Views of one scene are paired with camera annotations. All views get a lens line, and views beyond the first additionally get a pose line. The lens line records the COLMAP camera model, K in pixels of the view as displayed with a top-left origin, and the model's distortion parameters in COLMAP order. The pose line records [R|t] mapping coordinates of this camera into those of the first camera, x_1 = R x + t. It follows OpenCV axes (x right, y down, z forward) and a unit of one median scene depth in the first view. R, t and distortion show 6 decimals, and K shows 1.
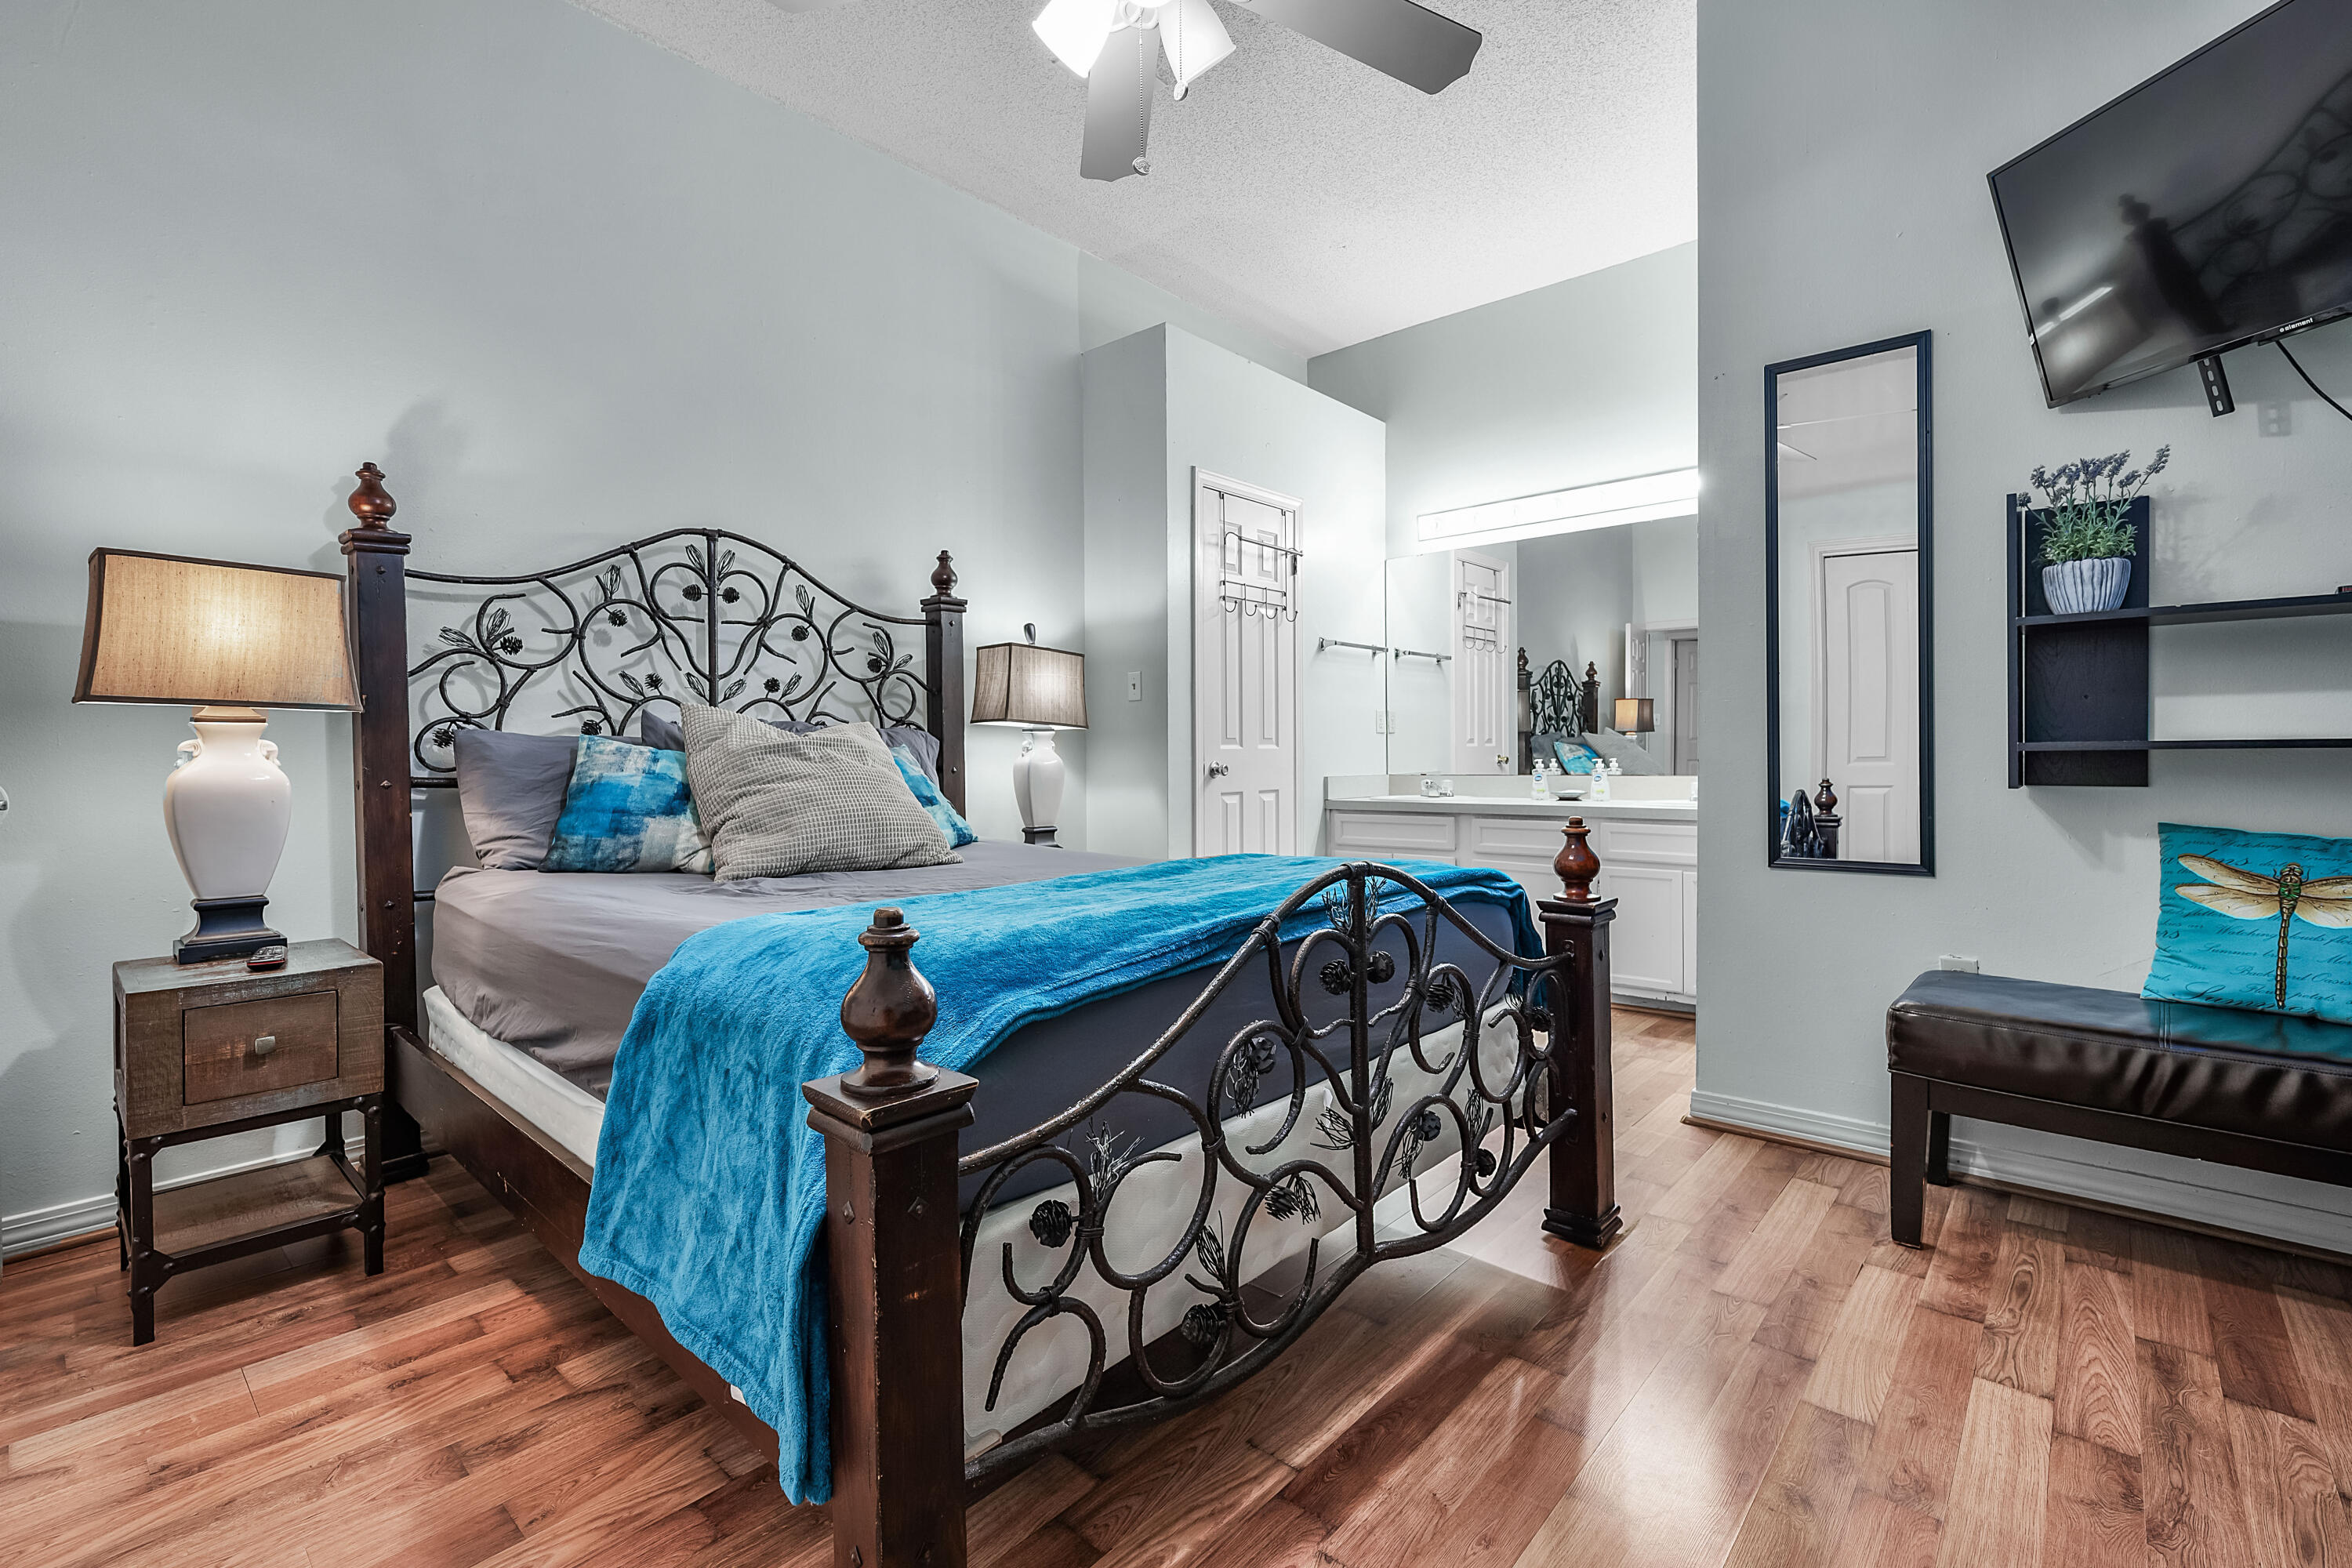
lens RADIAL K [[1038.3, 0, 1148.4], [0, 1038.3, 748.5], [0, 0, 1]] dist [-0.005986, -0.001137]
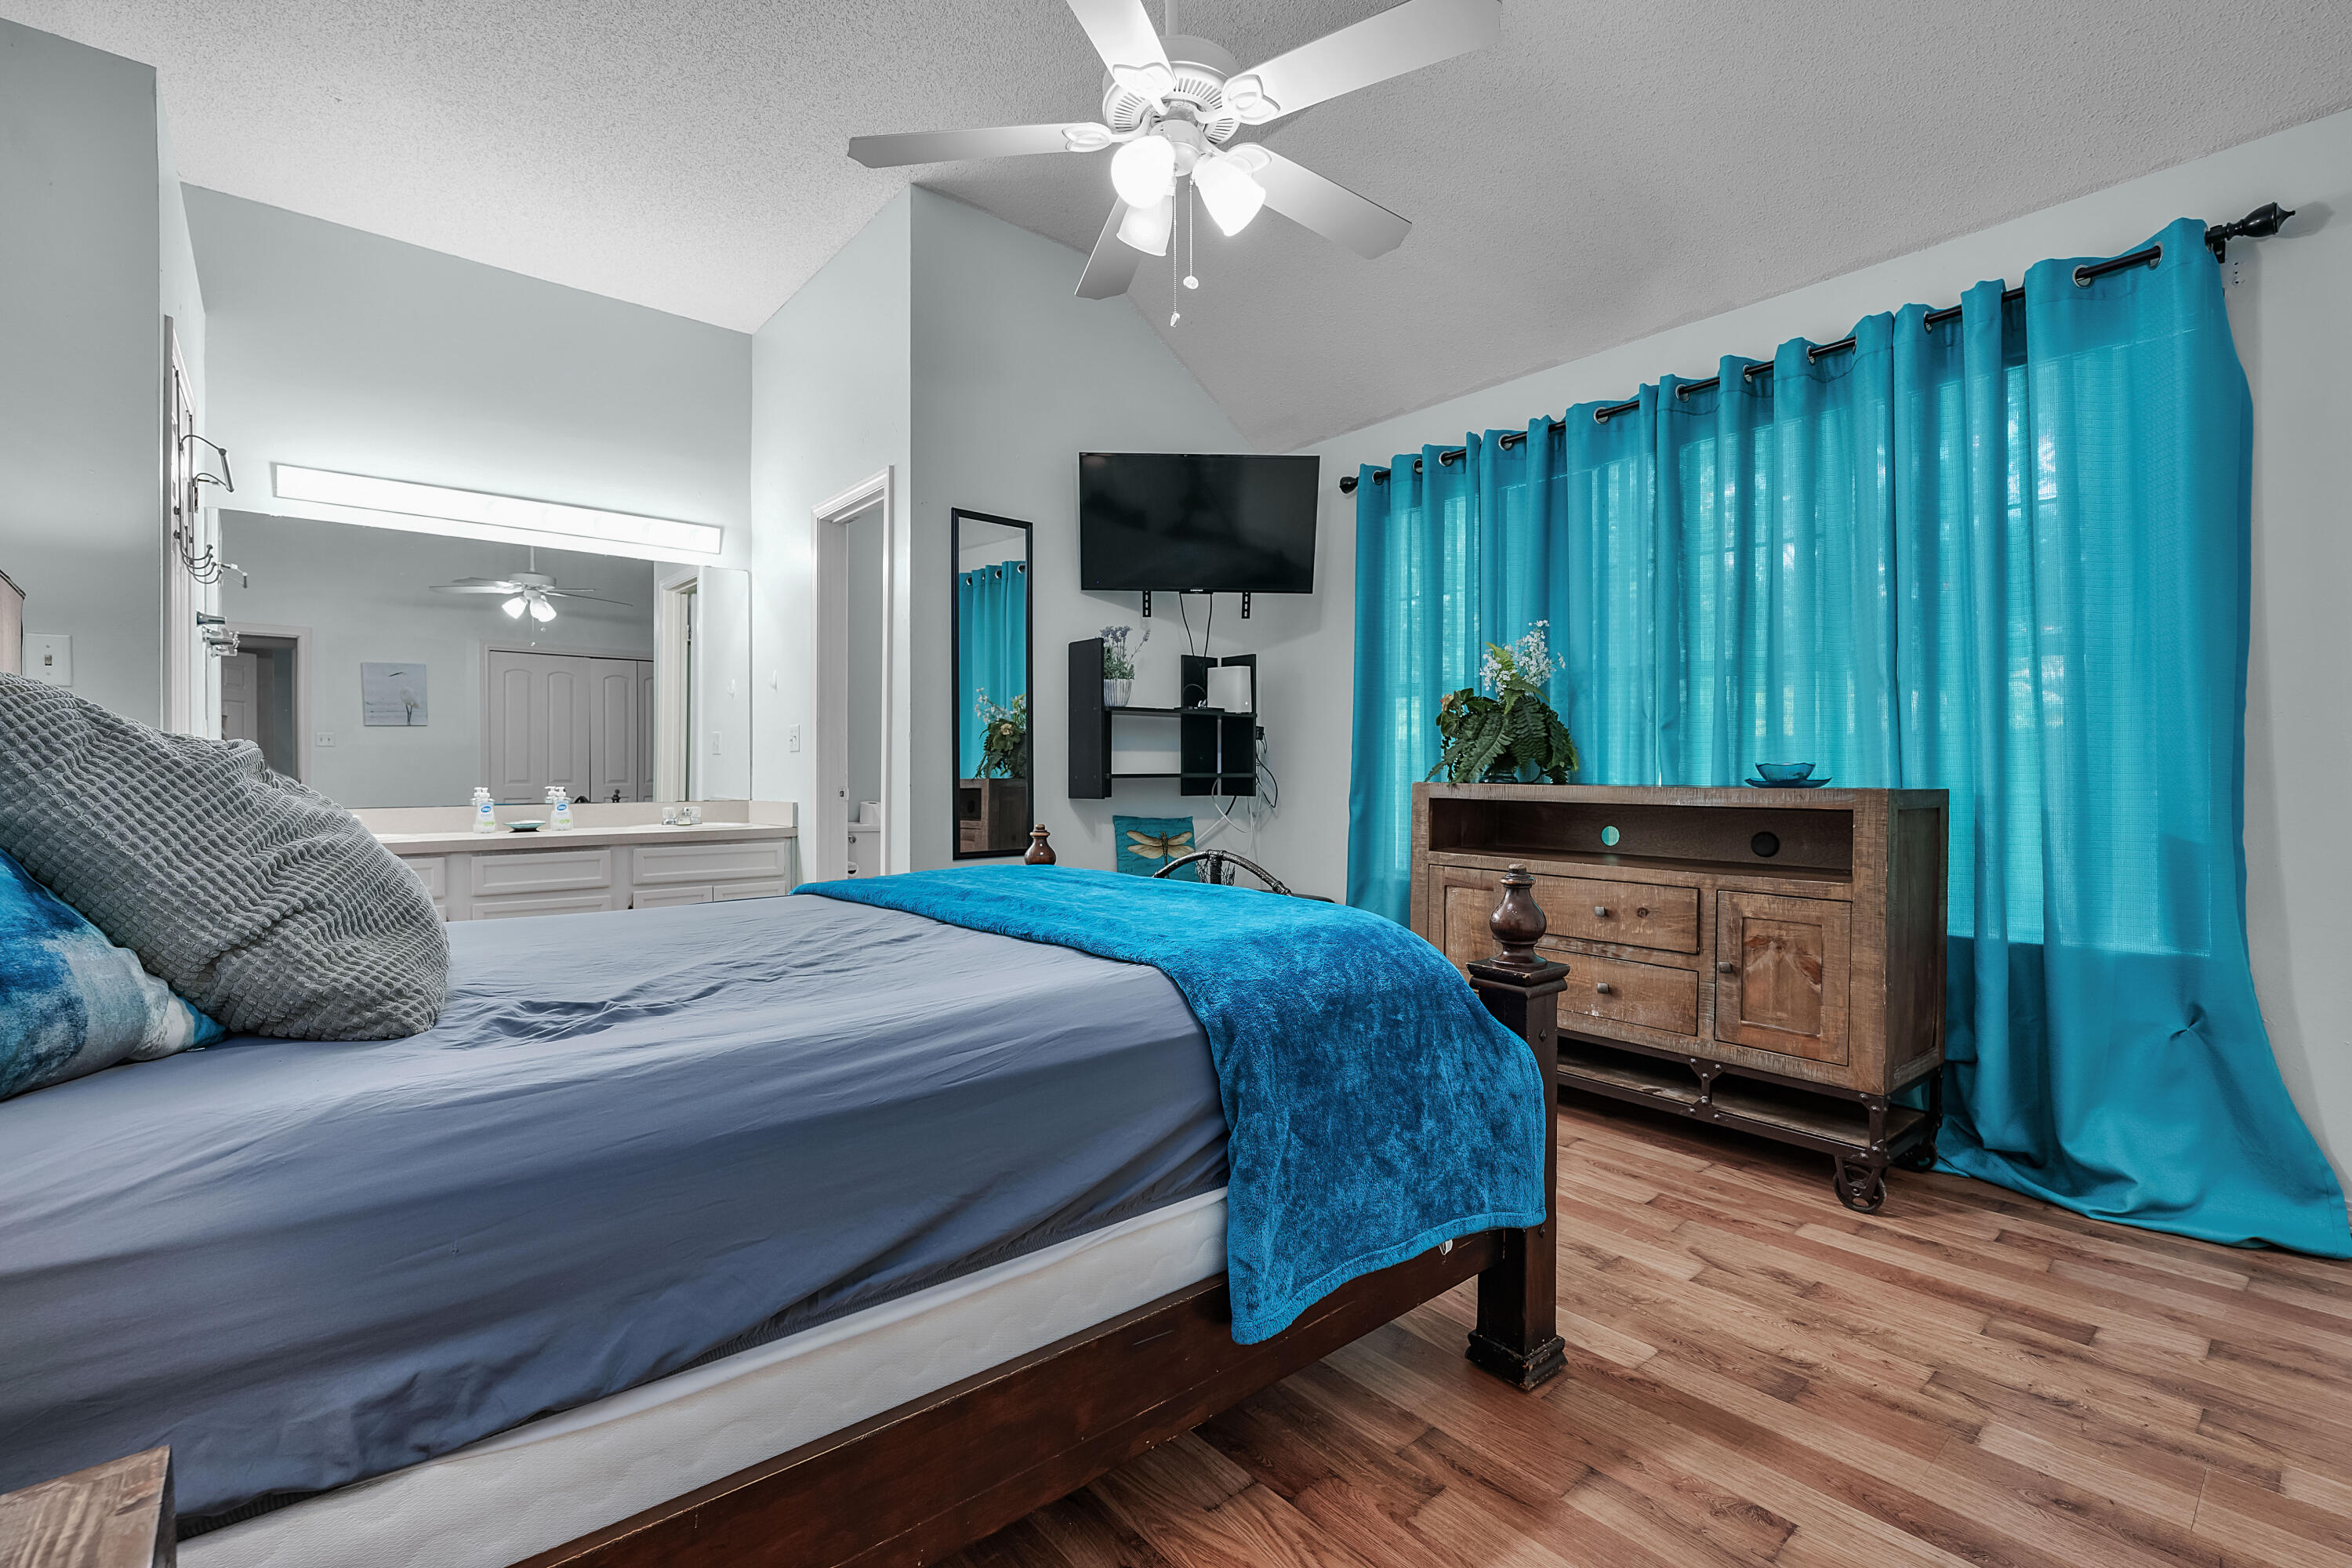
lens RADIAL K [[1038.3, 0, 1190.6], [0, 1038.3, 782.8], [0, 0, 1]] dist [-0.005986, -0.001137]
pose [[0.112819, 0.000061, 0.993616, -0.688912], [-0.002951, 0.999996, 0.000274, 0.006221], [-0.993611, -0.002963, 0.112819, 0.453521]]
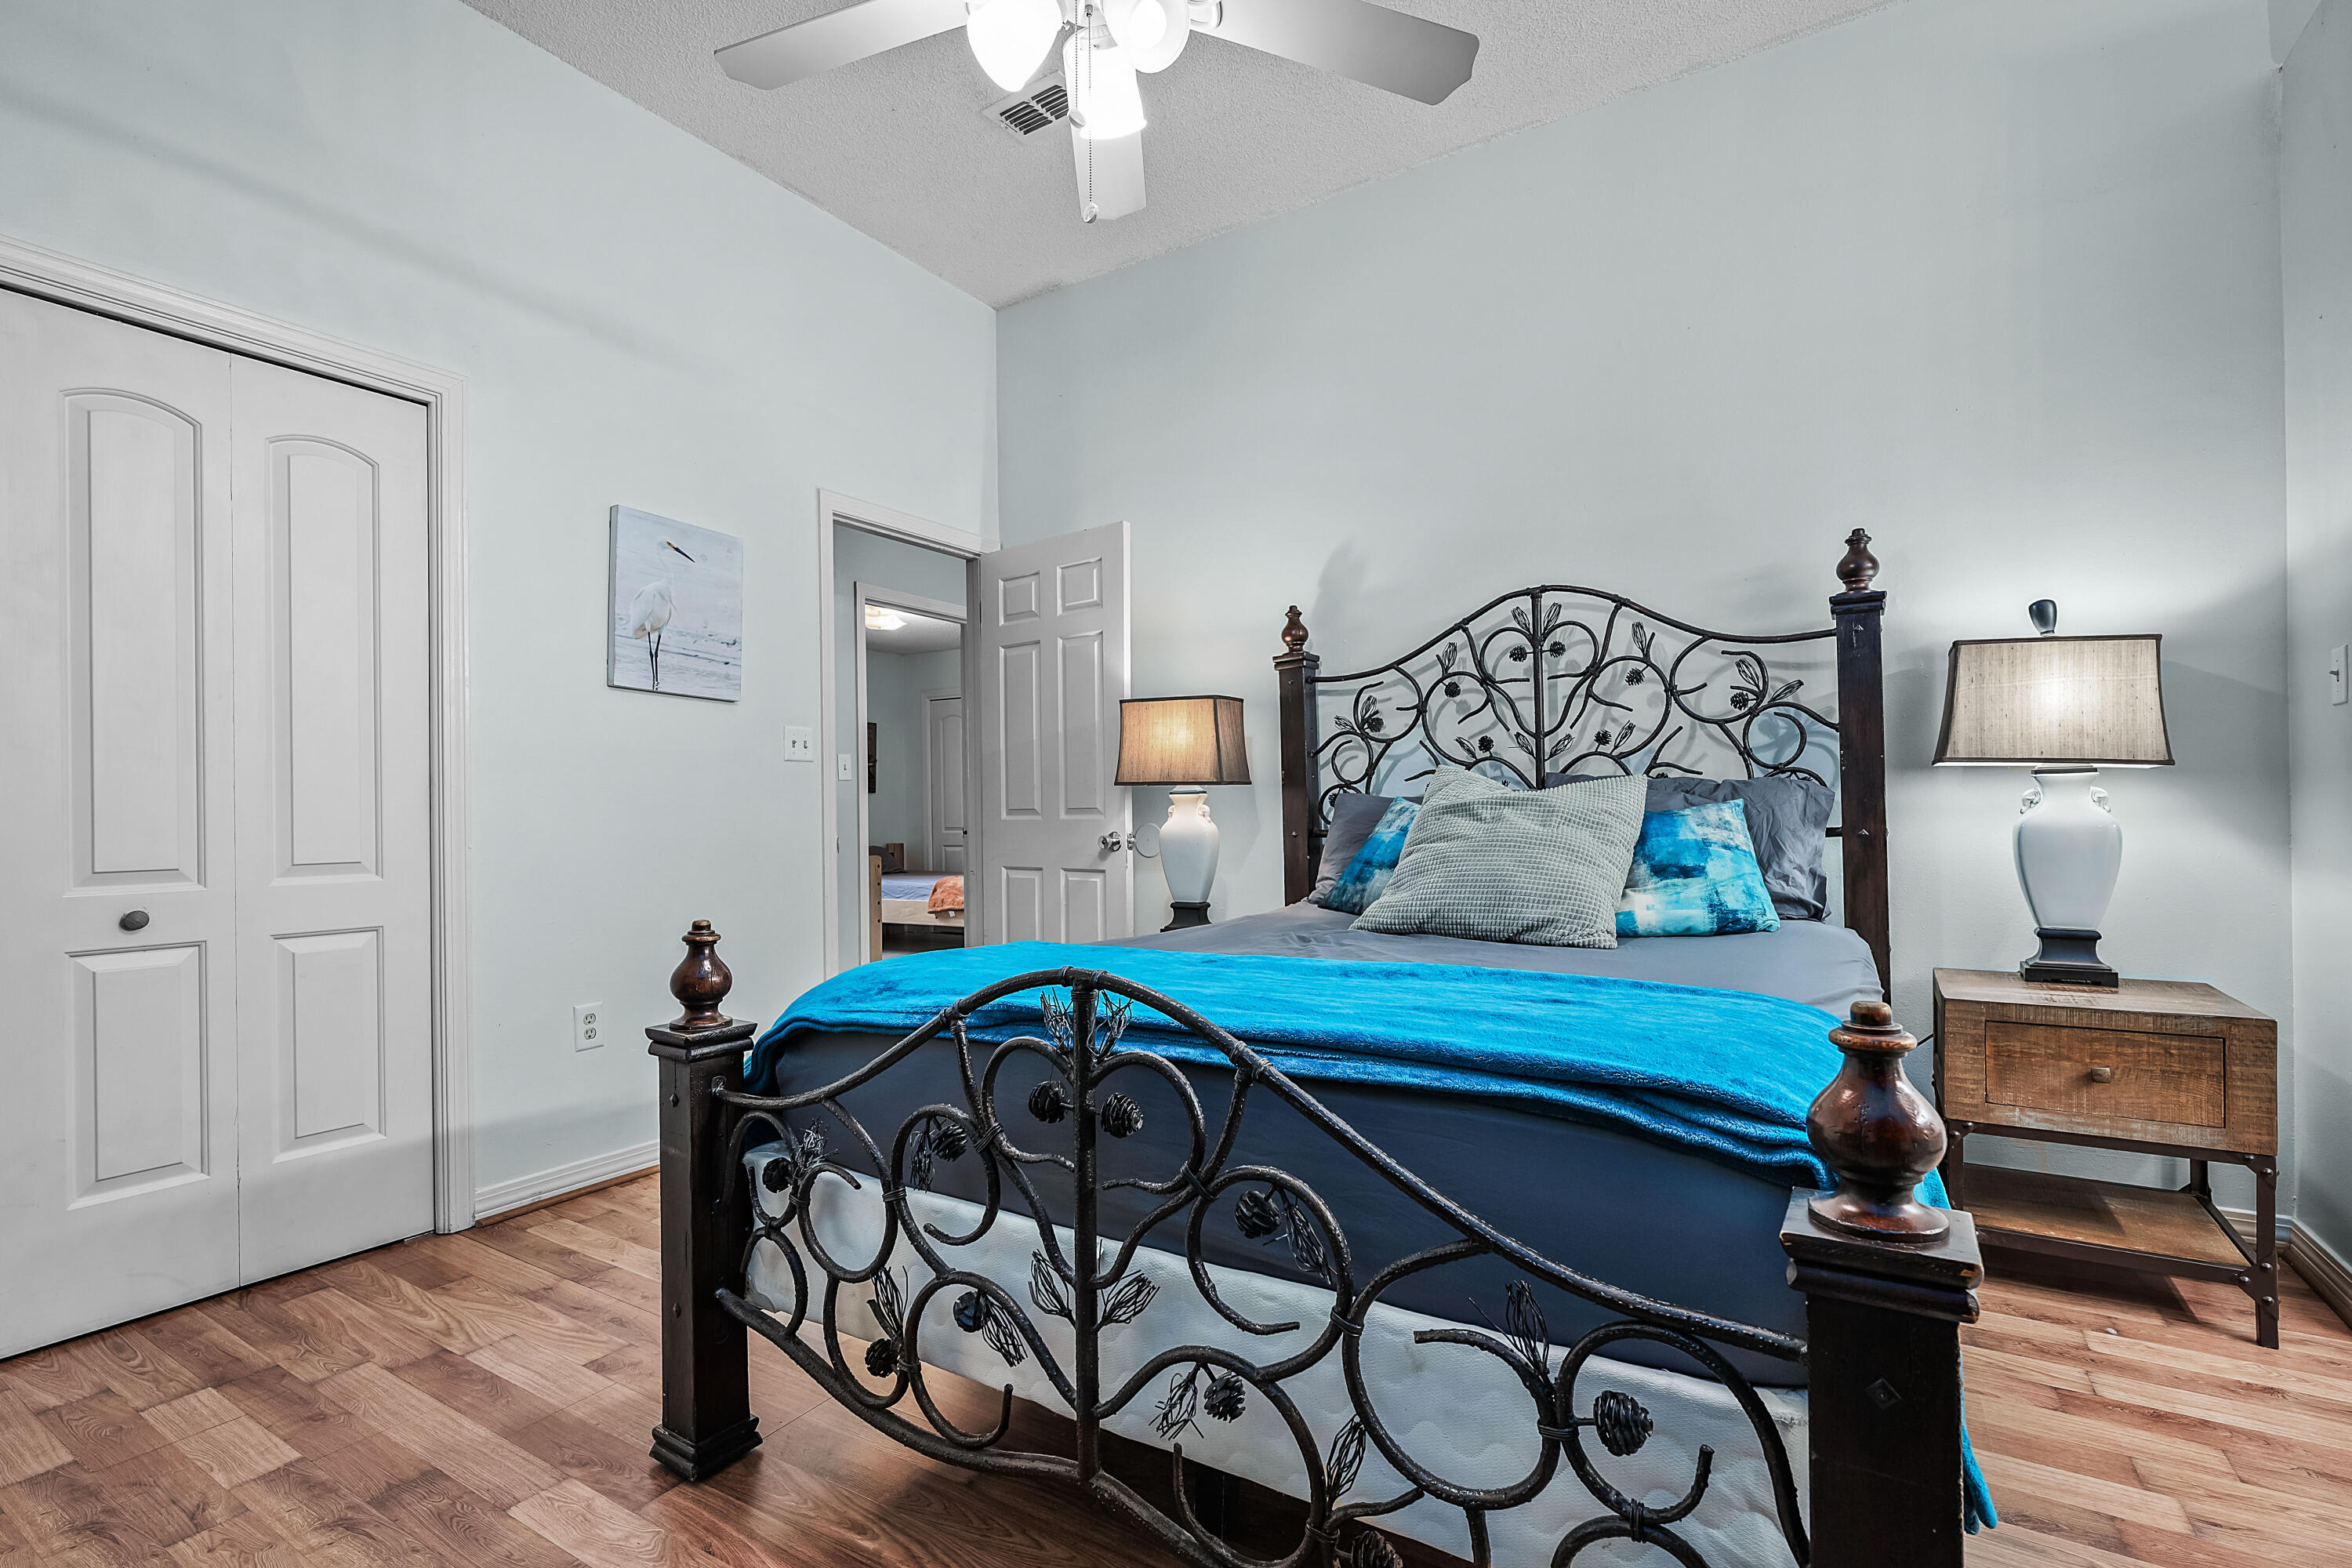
lens RADIAL K [[1038.3, 0, 1165.6], [0, 1038.3, 795.1], [0, 0, 1]] dist [-0.005986, -0.001137]
pose [[0.188109, -0.010173, -0.982095, 0.515596], [0.015659, 0.999850, -0.007358, -0.009125], [0.982023, -0.013994, 0.188240, 0.478774]]
